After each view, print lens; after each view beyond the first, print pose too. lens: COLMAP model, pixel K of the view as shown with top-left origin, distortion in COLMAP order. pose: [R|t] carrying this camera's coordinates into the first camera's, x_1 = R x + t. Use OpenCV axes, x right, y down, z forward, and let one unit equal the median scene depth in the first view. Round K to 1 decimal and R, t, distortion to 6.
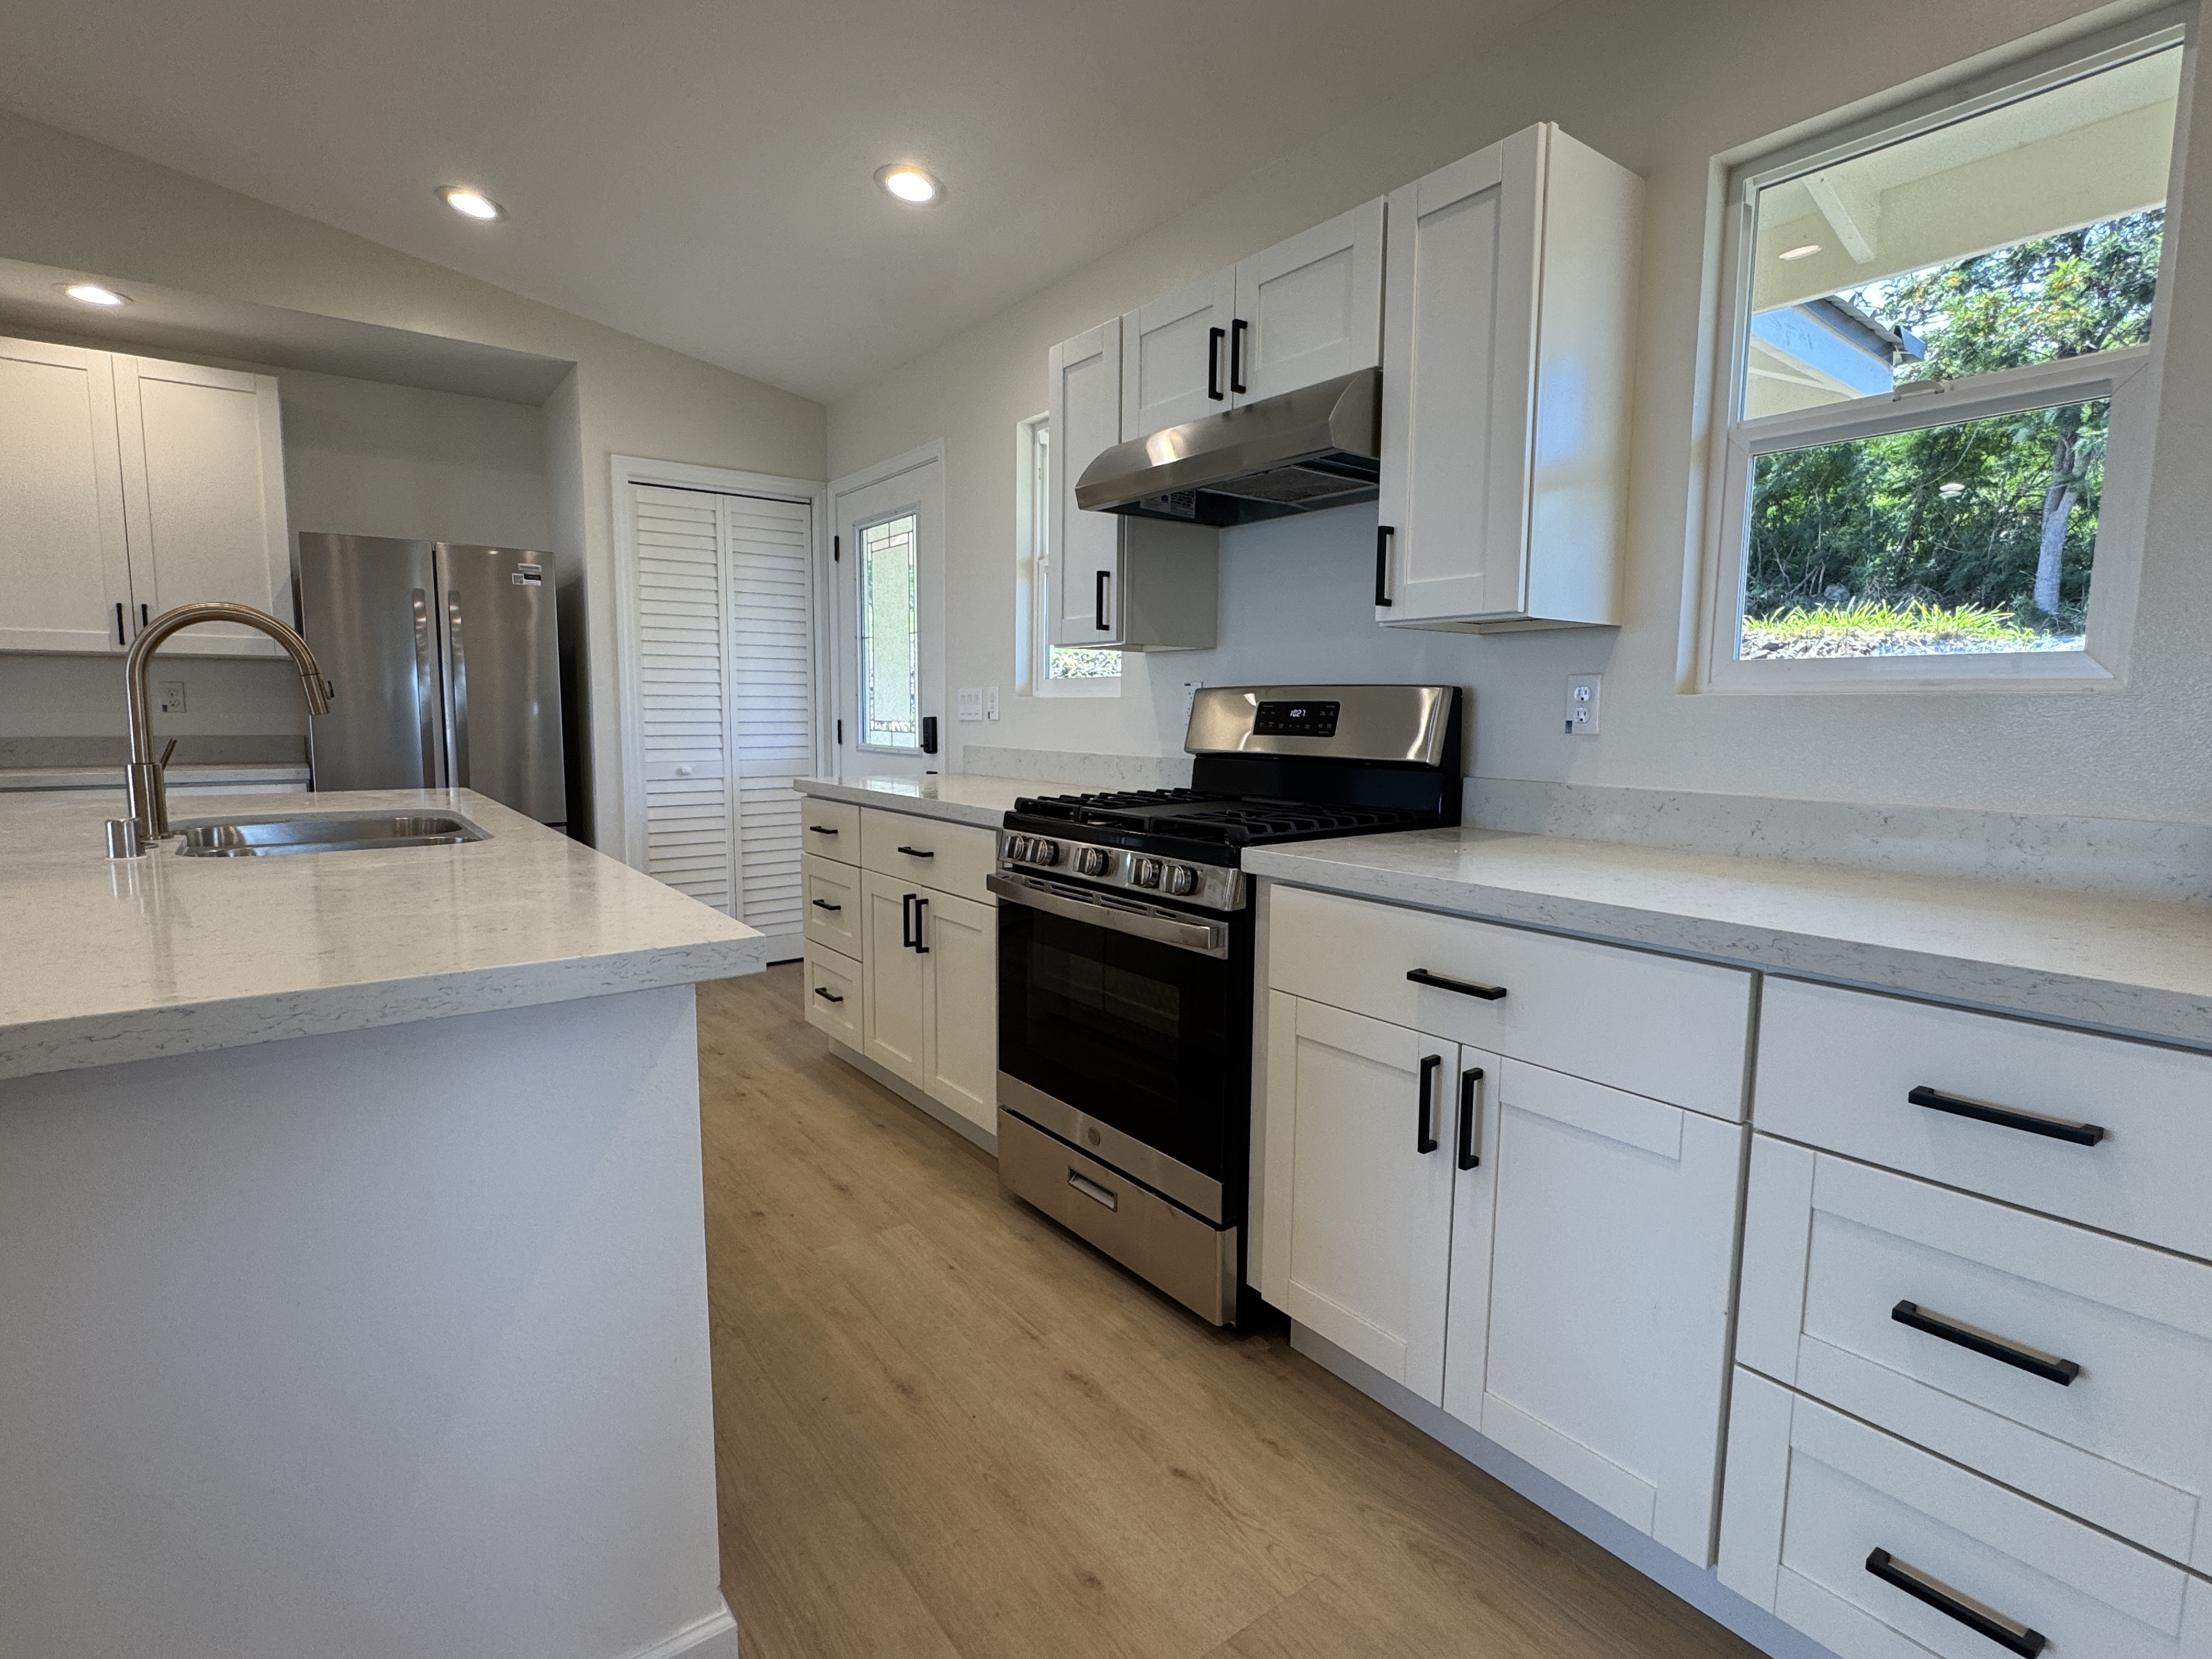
lens RADIAL K [[1078.3, 0, 1101.1], [0, 1078.3, 823.5], [0, 0, 1]] dist [-0.000591, 0.000359]
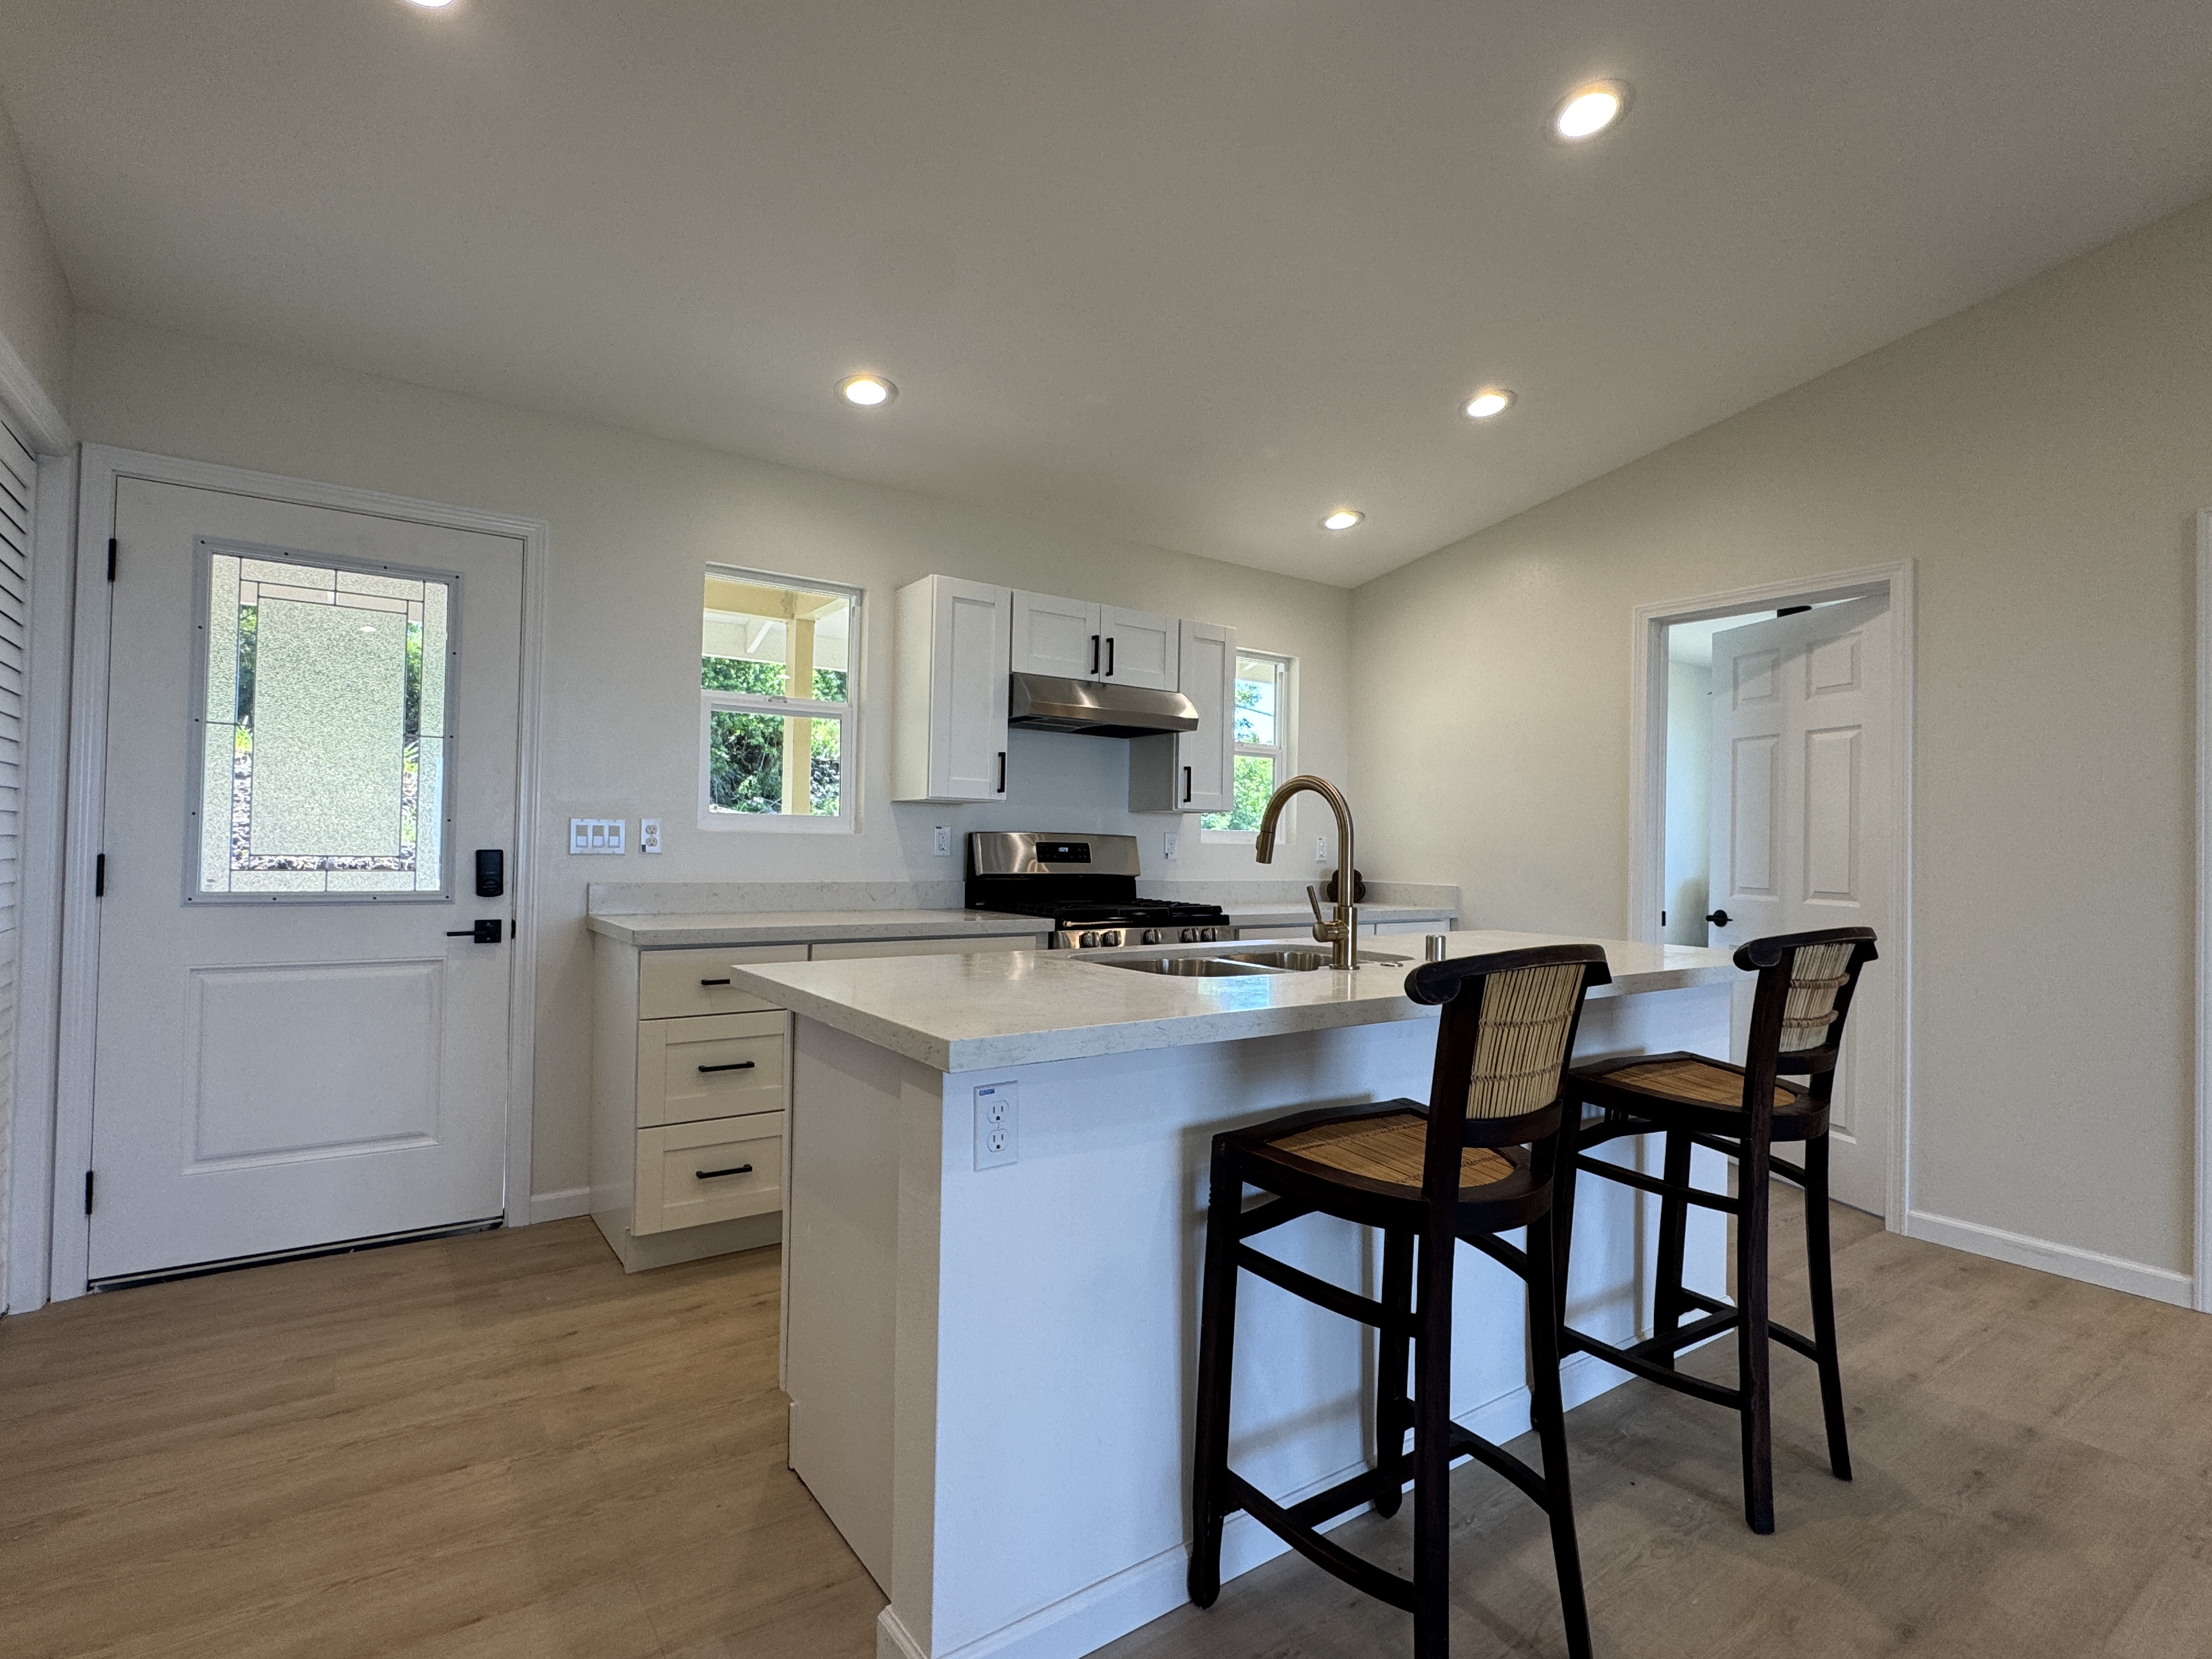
lens RADIAL K [[1078.3, 0, 1101.1], [0, 1078.3, 823.5], [0, 0, 1]] dist [-0.000591, 0.000359]
pose [[0.033585, 0.012515, 0.999358, -1.308975], [0.088390, 0.995966, -0.015443, -0.095459], [-0.995520, 0.088851, 0.032343, 0.755345]]
